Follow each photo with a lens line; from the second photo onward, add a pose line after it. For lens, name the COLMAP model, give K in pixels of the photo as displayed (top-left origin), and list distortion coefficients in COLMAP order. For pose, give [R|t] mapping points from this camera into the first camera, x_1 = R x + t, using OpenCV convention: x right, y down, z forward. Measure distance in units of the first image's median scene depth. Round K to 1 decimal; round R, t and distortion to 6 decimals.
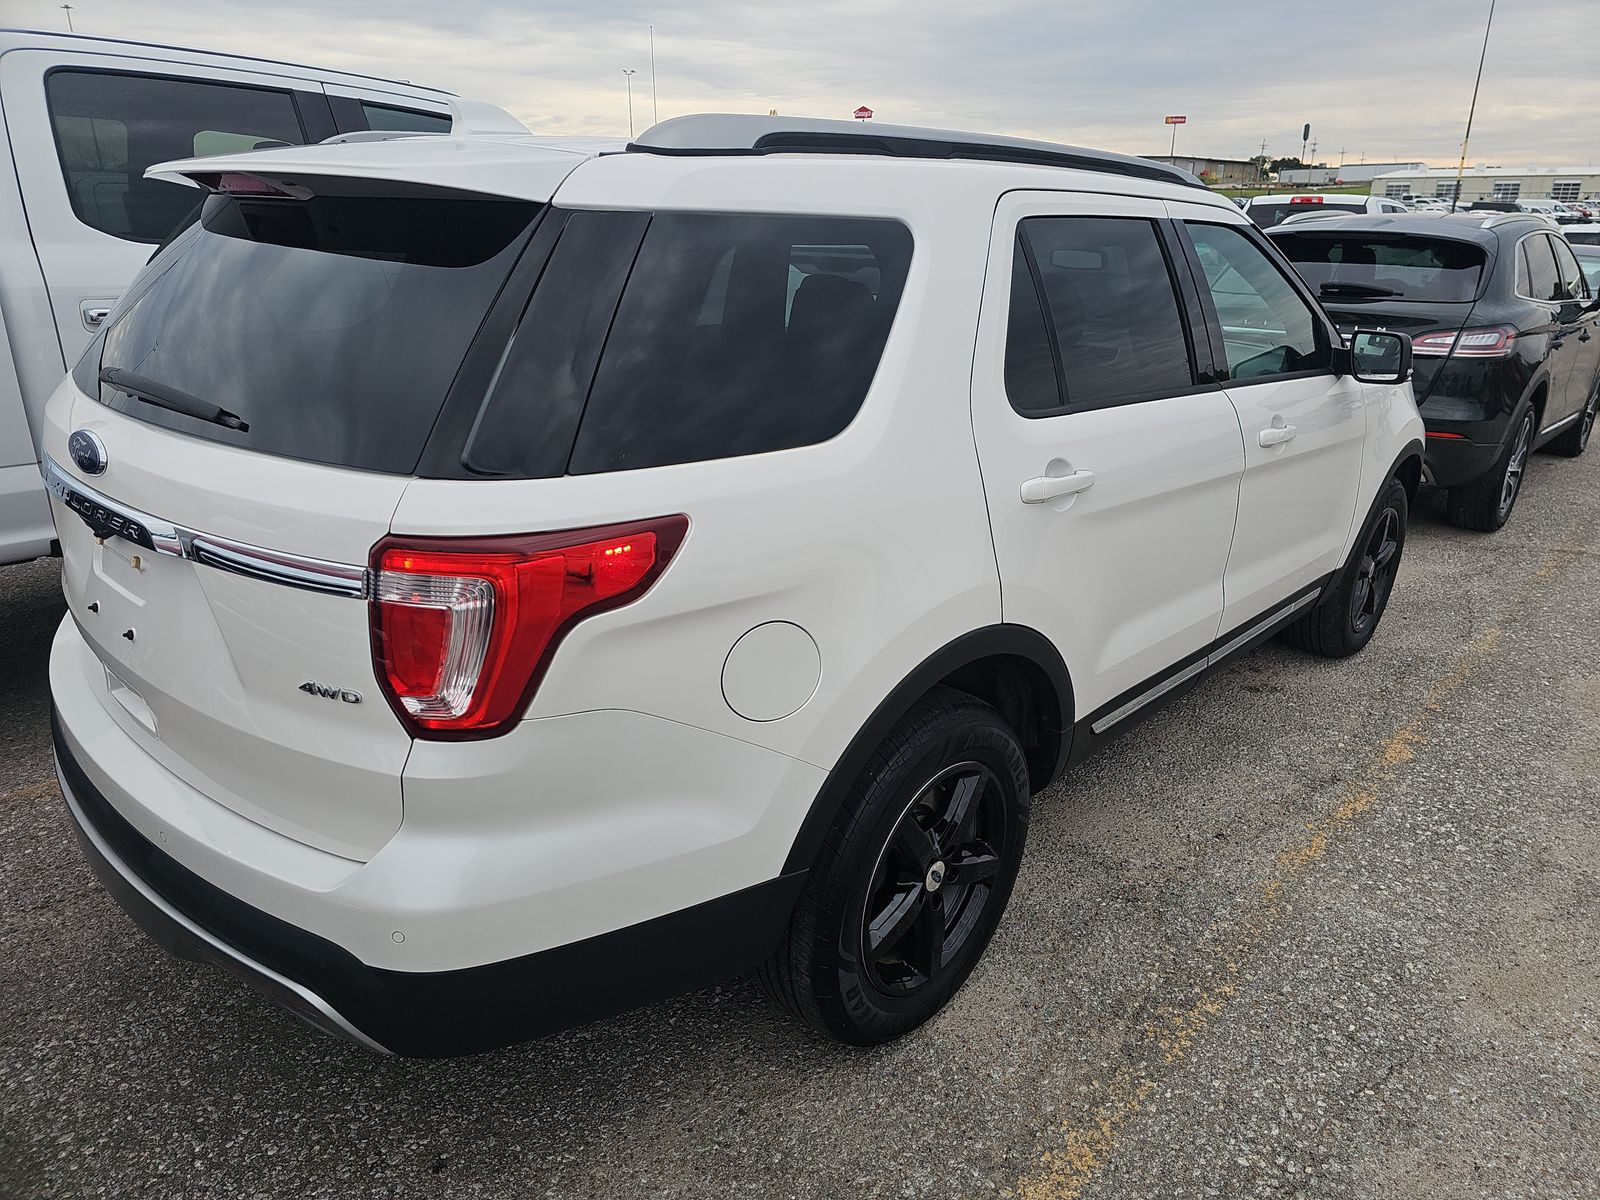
lens RADIAL K [[1056.9, 0, 813.7], [0, 1056.9, 599.8], [0, 0, 1]] dist [0.050796, -0.052974]
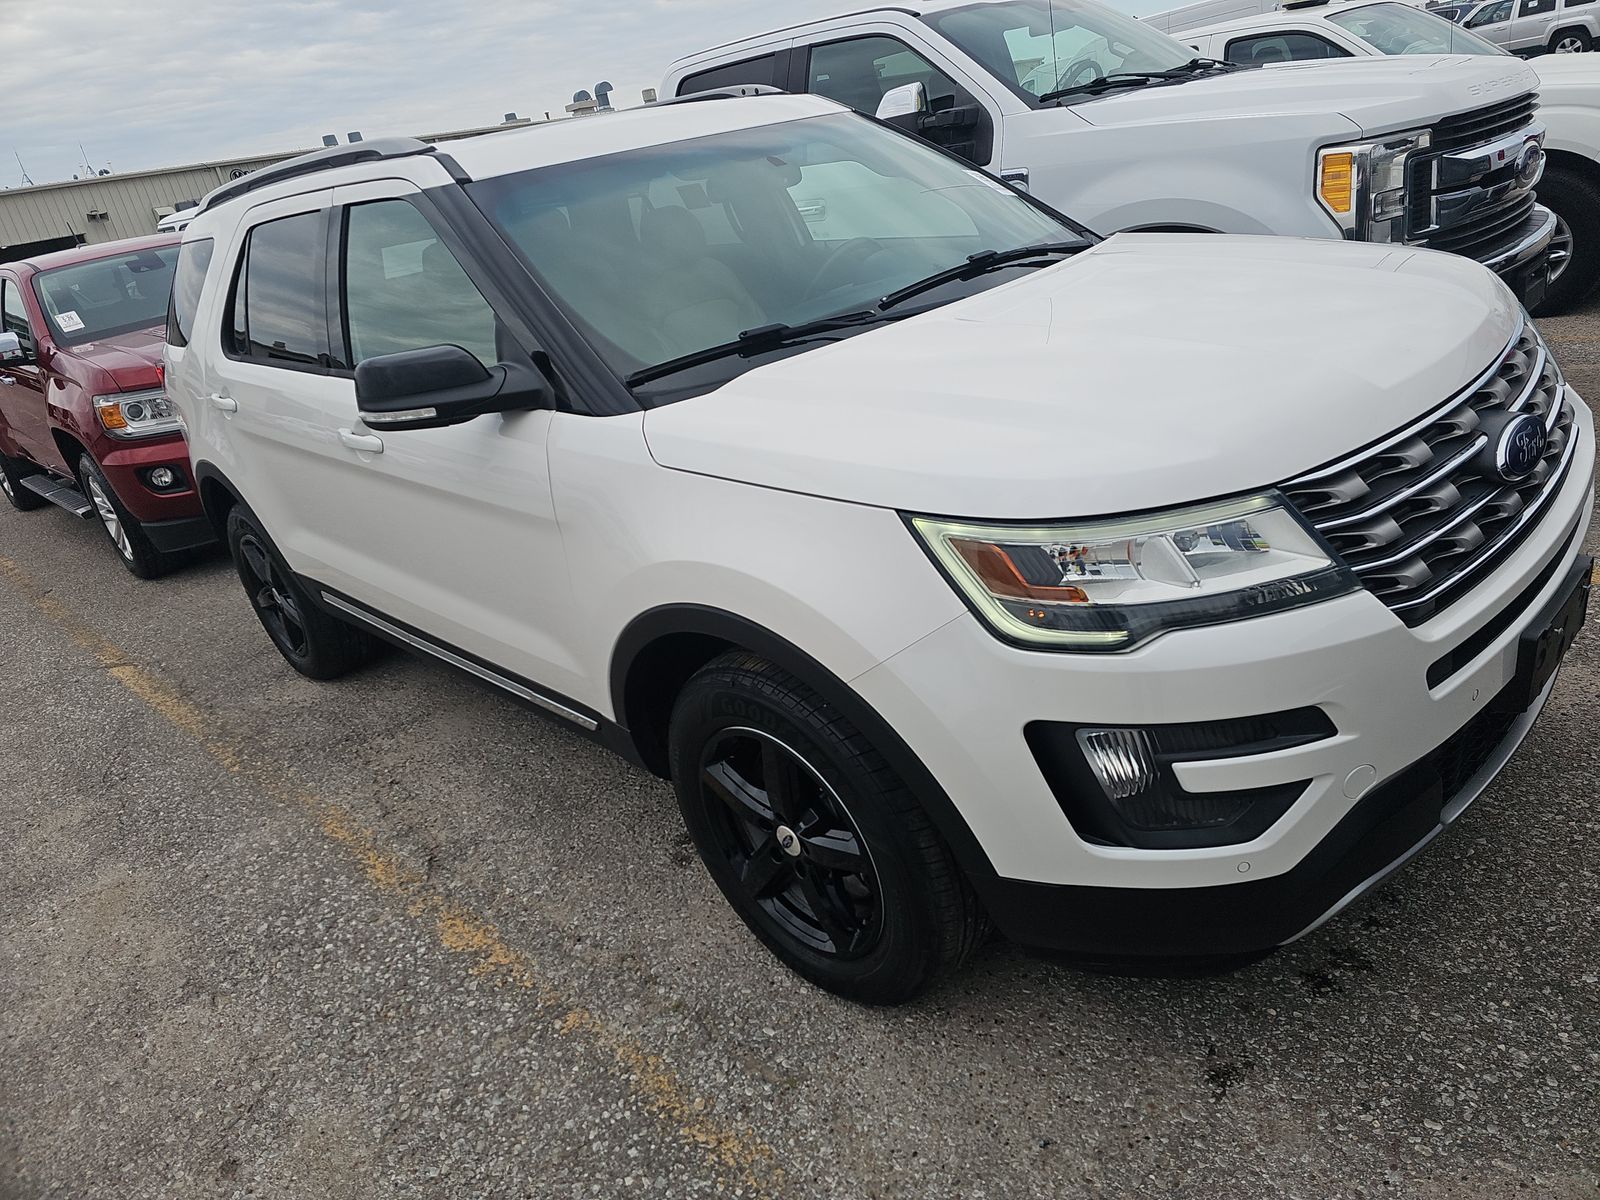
lens RADIAL K [[1056.9, 0, 803.0], [0, 1056.9, 600.6], [0, 0, 1]] dist [0.050796, -0.052974]
pose [[-0.059260, 0.375030, -0.925117, 1.199320], [-0.160543, 0.911101, 0.379632, -0.398465], [0.985248, 0.171018, 0.006217, 1.279487]]
